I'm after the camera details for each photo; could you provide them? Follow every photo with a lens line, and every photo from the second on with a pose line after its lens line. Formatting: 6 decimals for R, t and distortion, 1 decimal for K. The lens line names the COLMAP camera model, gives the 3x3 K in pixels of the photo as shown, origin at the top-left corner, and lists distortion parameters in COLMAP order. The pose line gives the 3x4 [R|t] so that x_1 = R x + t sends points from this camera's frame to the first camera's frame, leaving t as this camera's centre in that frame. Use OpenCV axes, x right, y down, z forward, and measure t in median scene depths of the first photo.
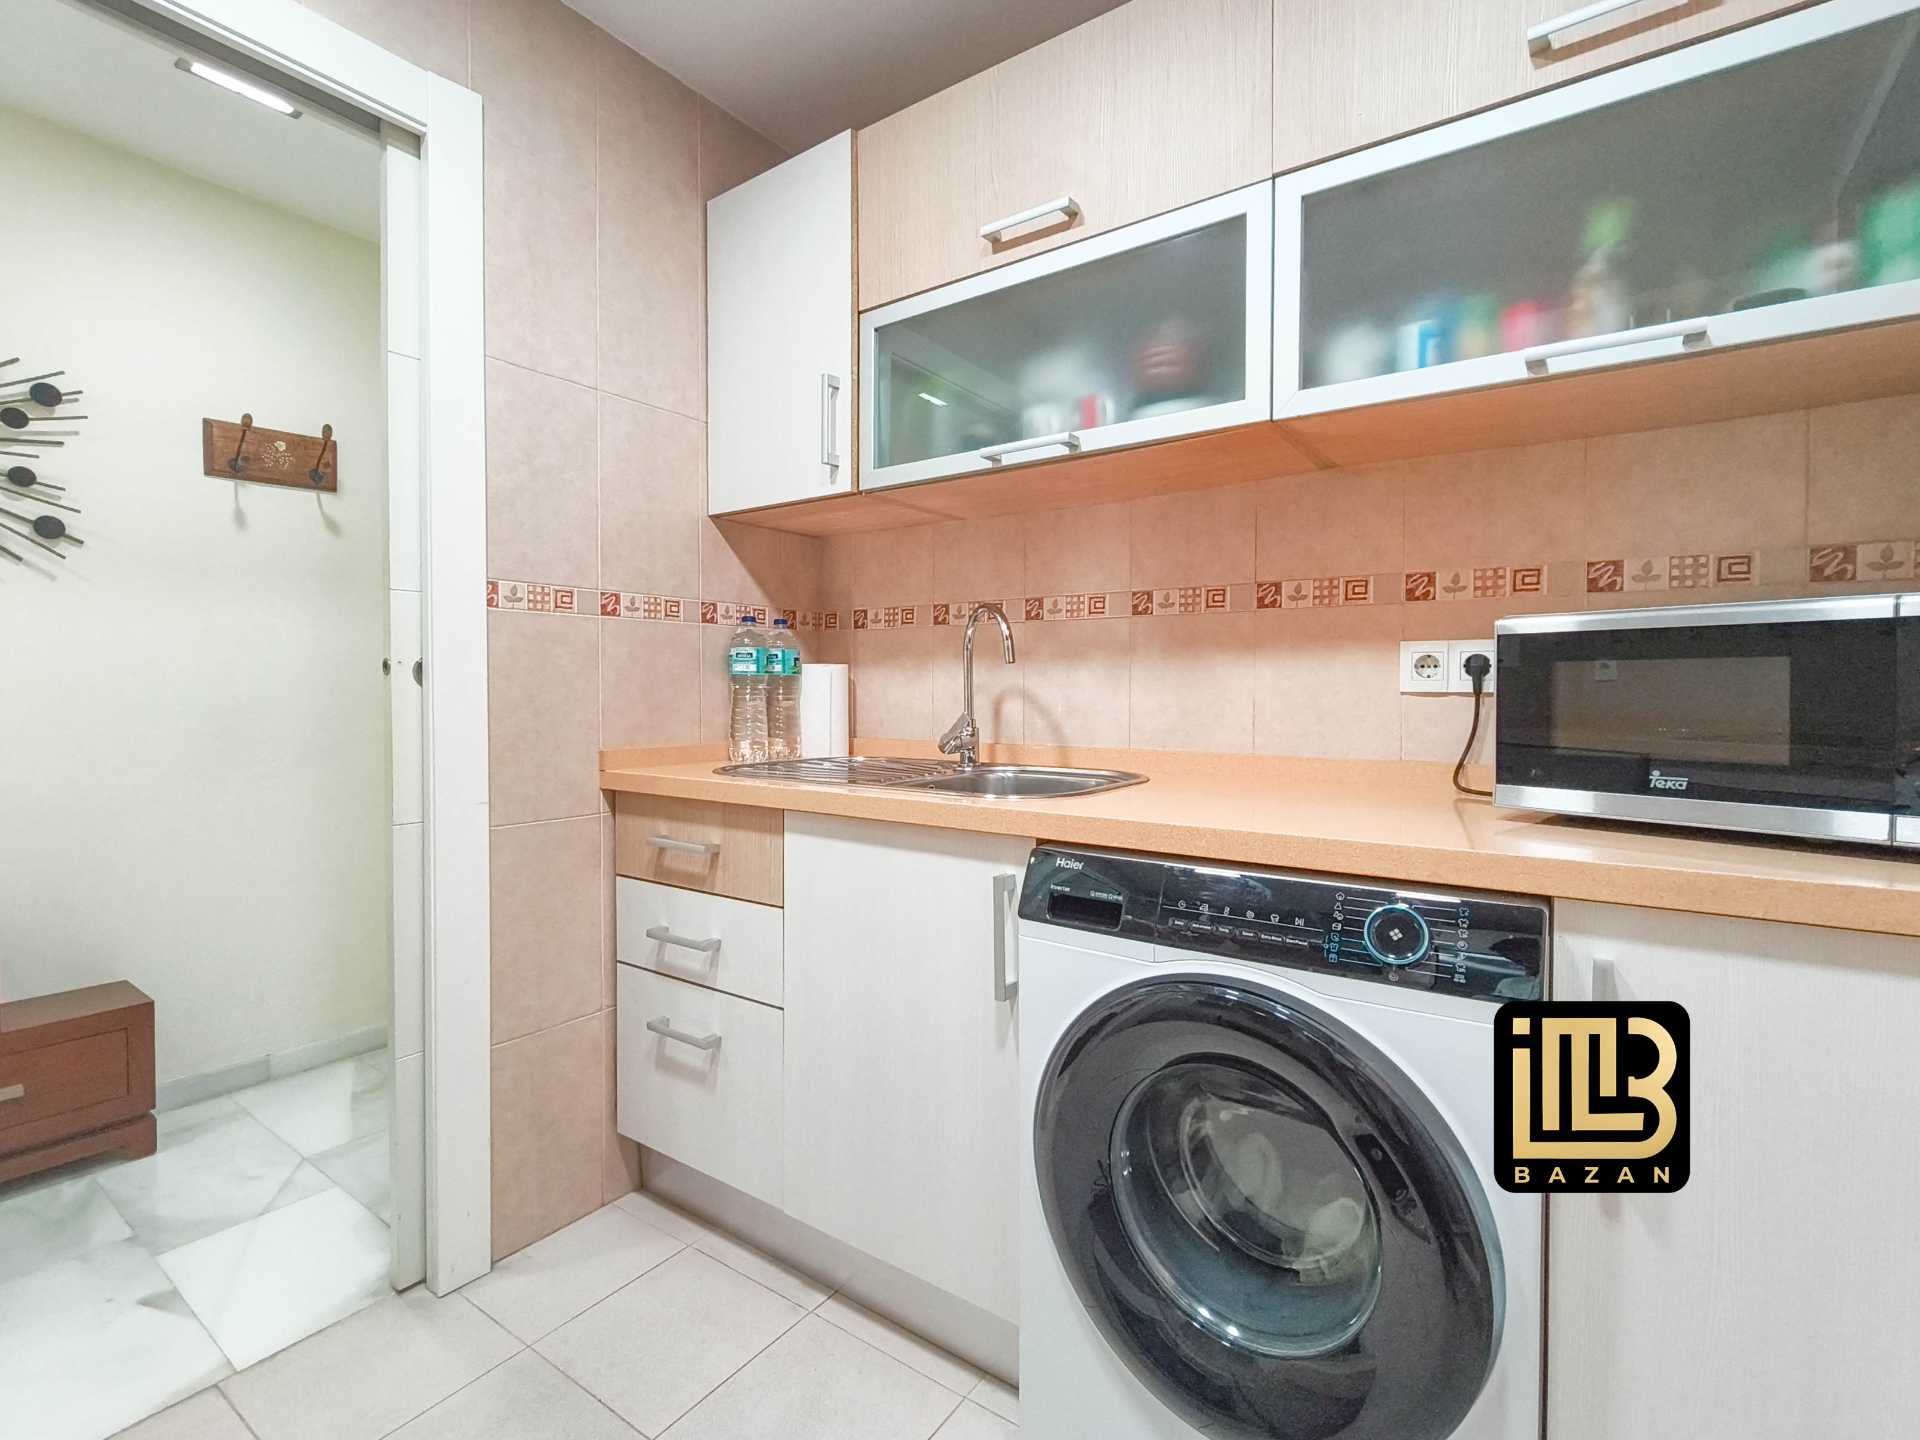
lens RADIAL K [[892.8, 0, 964.8], [0, 892.8, 708.5], [0, 0, 1]] dist [-0.000633, -0.001043]
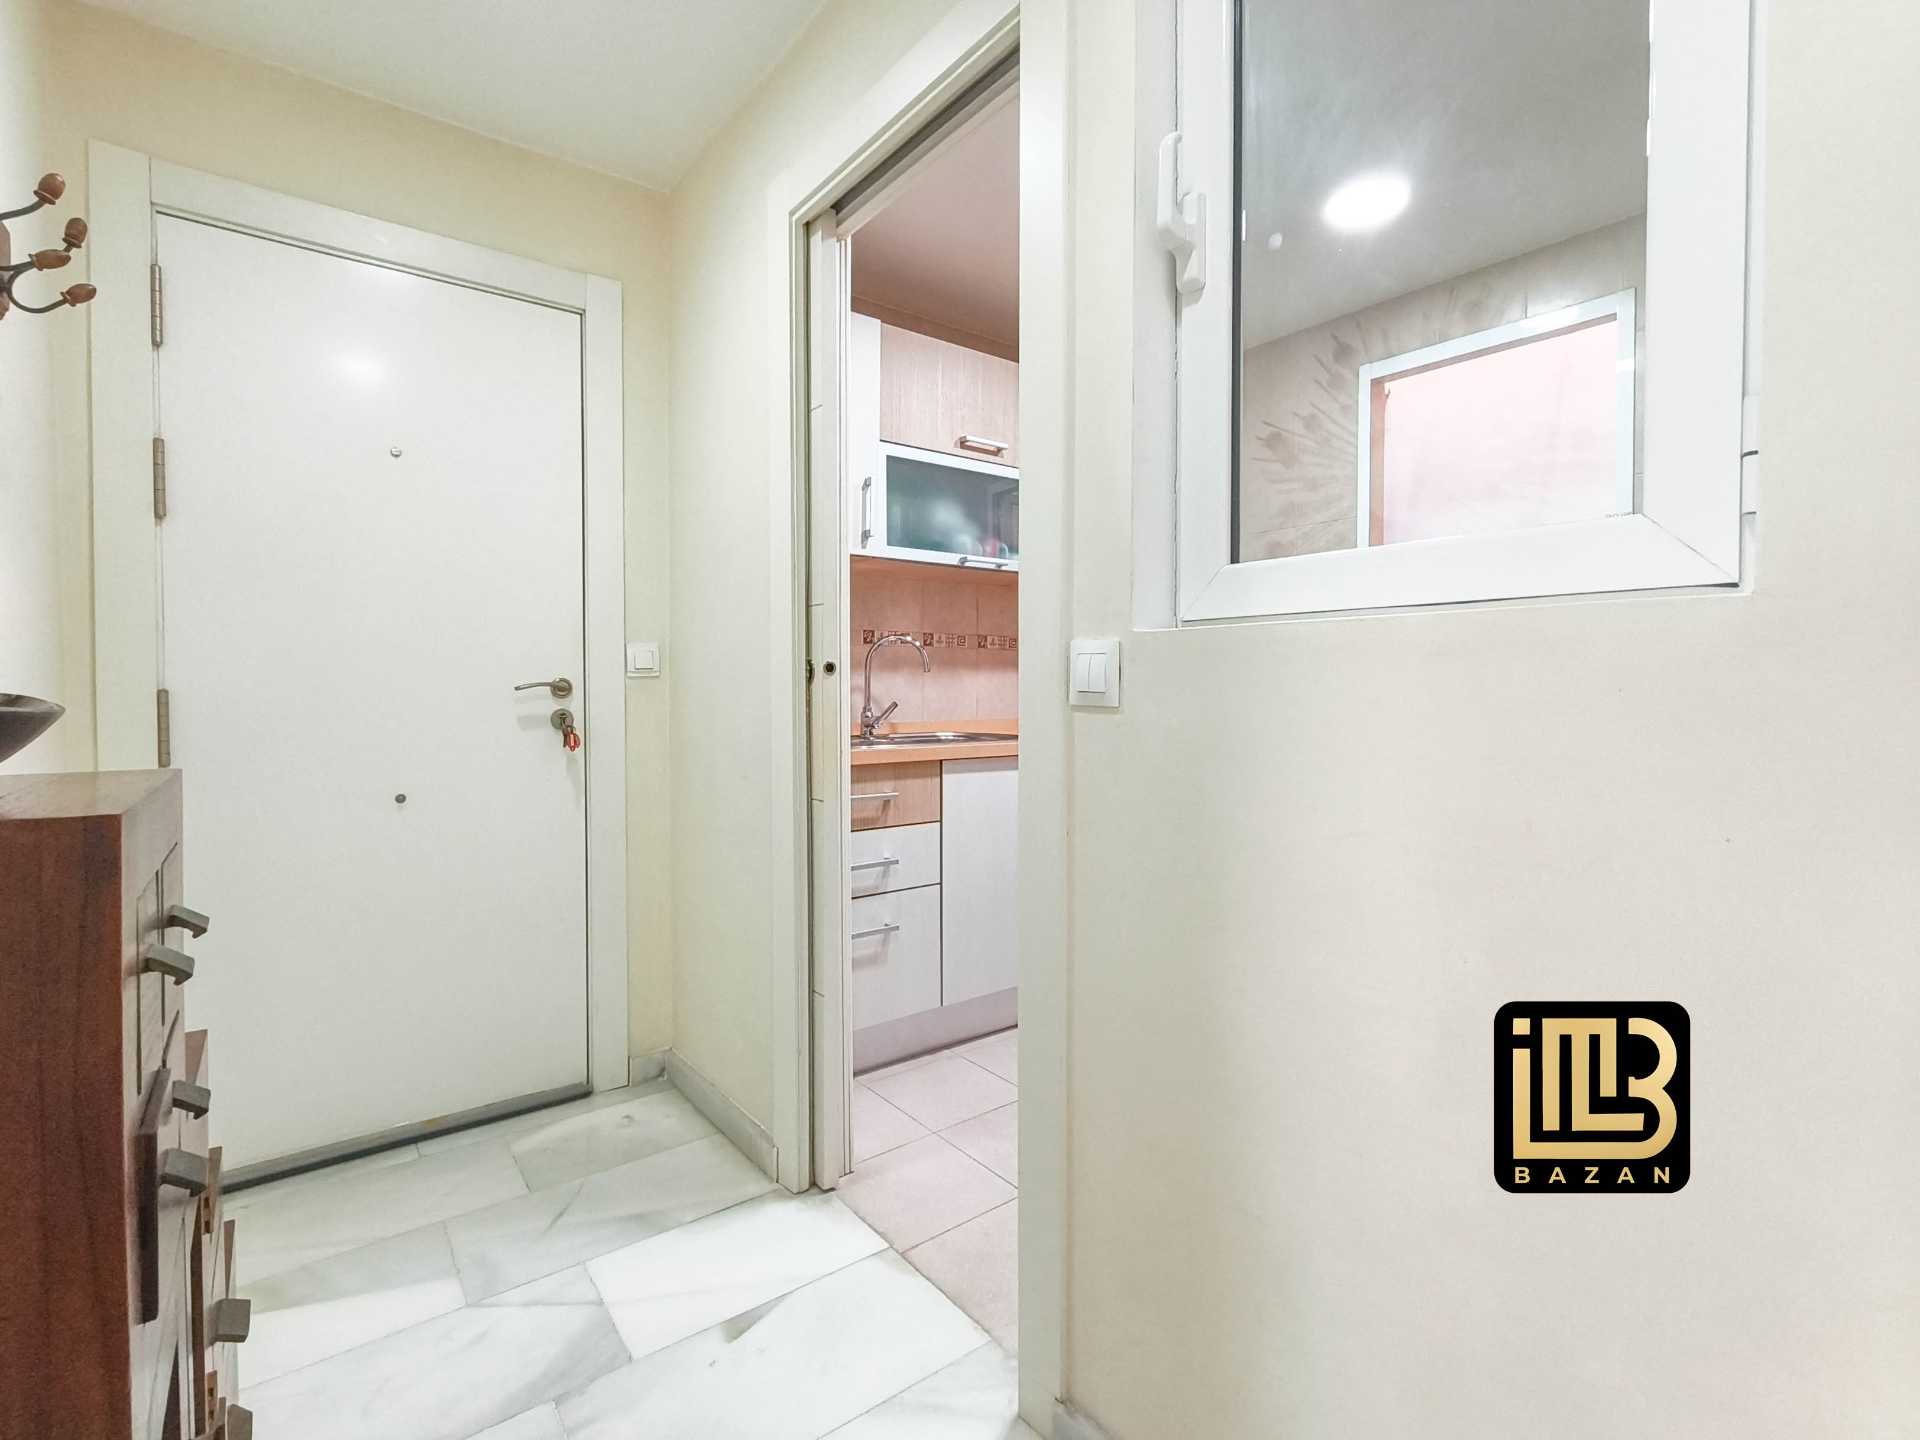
lens RADIAL K [[892.8, 0, 958.1], [0, 892.8, 707.5], [0, 0, 1]] dist [-0.000633, -0.001043]
pose [[0.284798, -0.020647, 0.958365, -1.647762], [0.015990, 0.999731, 0.016787, -0.011210], [-0.958454, 0.010543, 0.285051, 0.468099]]
